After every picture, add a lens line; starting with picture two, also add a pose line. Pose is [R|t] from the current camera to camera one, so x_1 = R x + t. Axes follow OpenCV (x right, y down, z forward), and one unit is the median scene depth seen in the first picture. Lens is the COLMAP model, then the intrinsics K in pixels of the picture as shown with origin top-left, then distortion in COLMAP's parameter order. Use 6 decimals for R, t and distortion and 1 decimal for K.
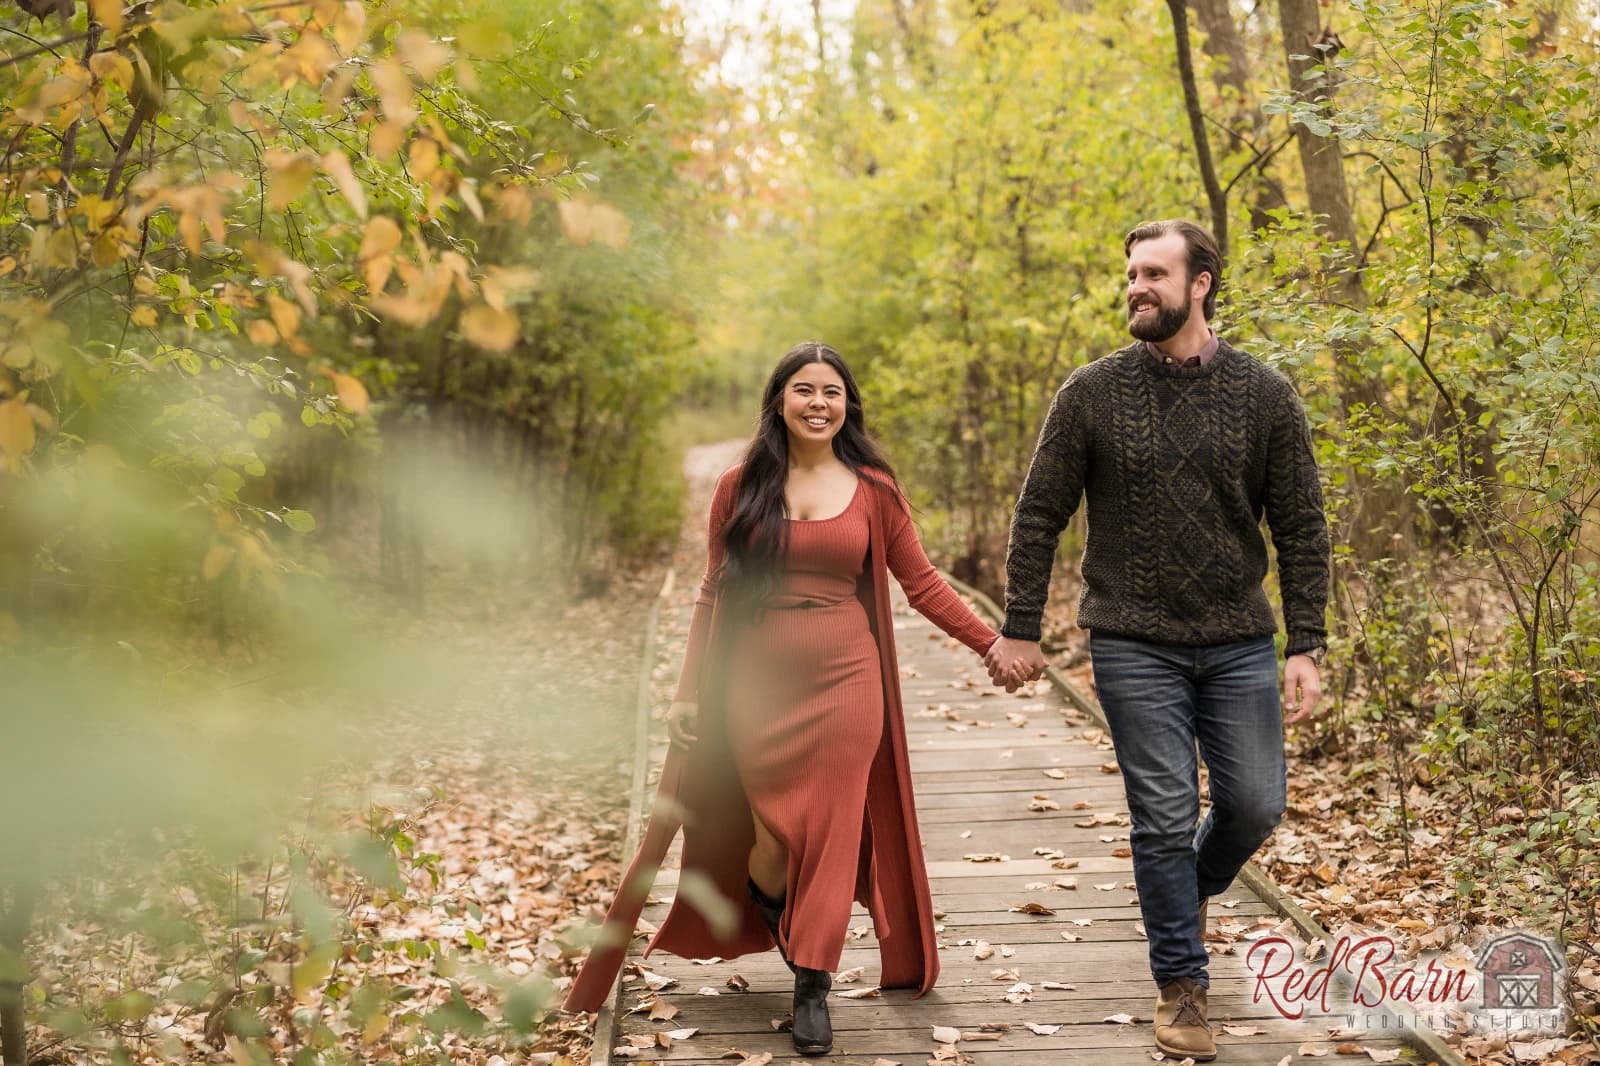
lens RADIAL K [[2473.2, 0, 760.2], [0, 2473.2, 532.4], [0, 0, 1]] dist [0.104229, -0.181313]
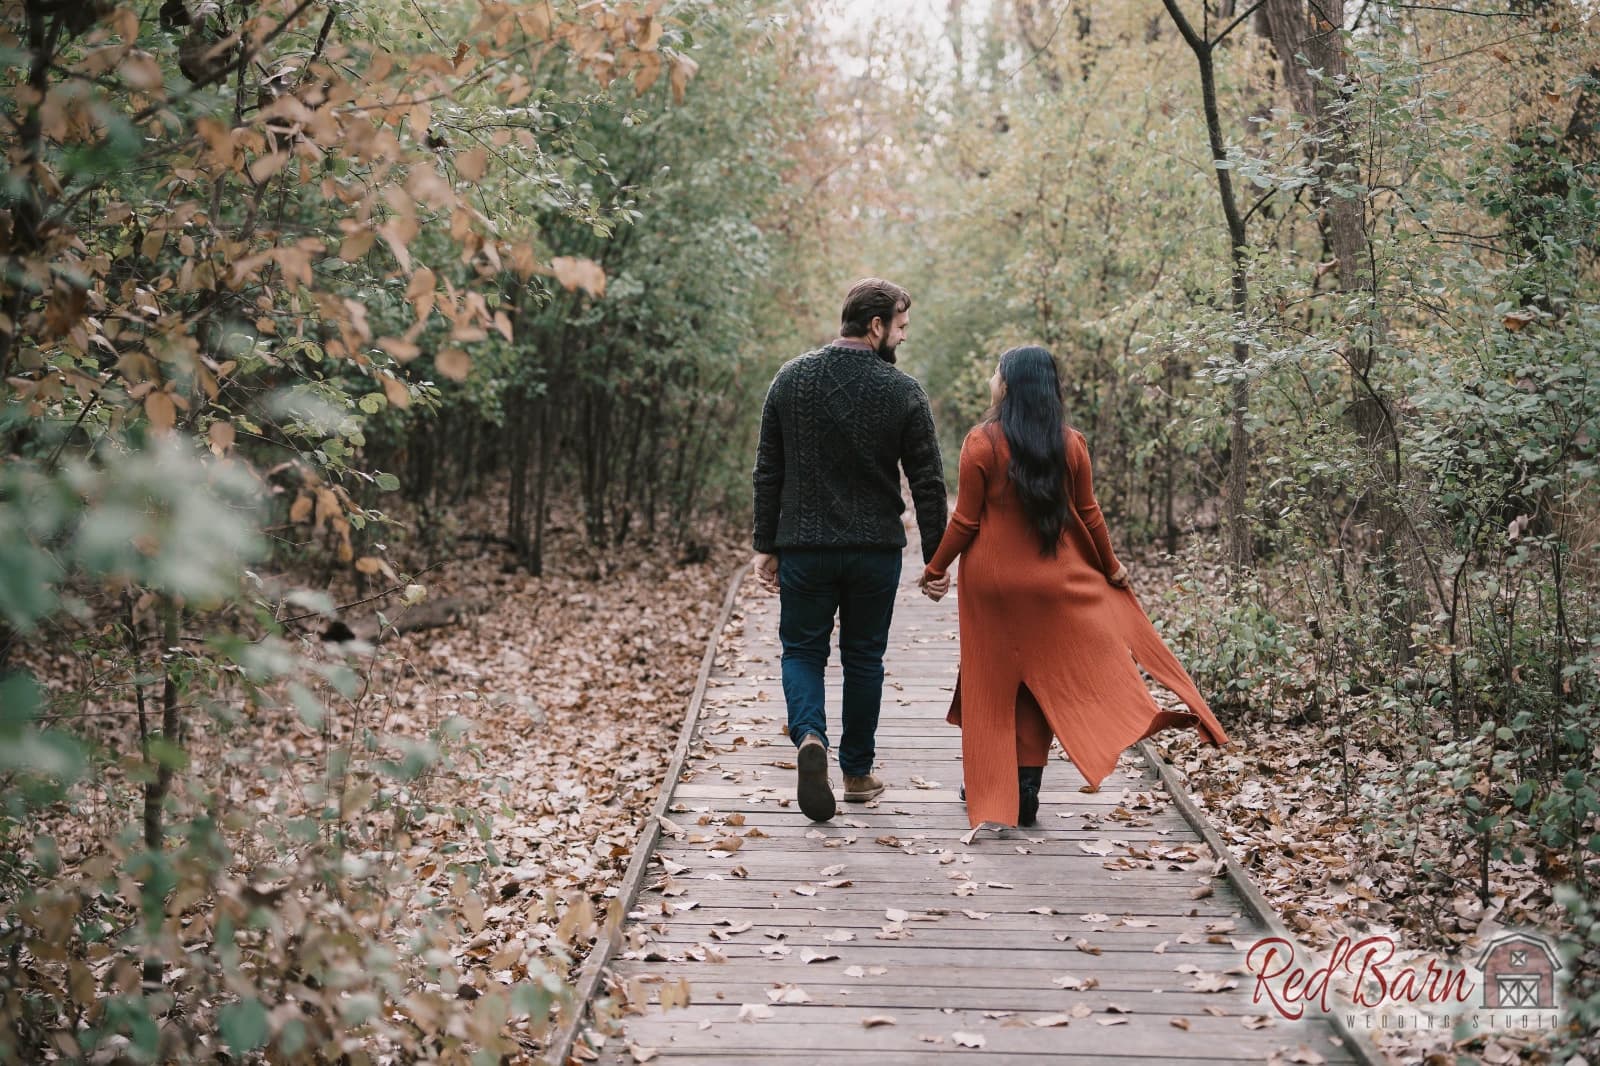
lens RADIAL K [[2473.2, 0, 760.2], [0, 2473.2, 532.4], [0, 0, 1]] dist [0.104229, -0.181313]
pose [[0.997103, 0.037480, -0.066182, 0.057762], [-0.036875, 0.999266, 0.010348, 0.000940], [0.066522, -0.007877, 0.997754, -0.165757]]
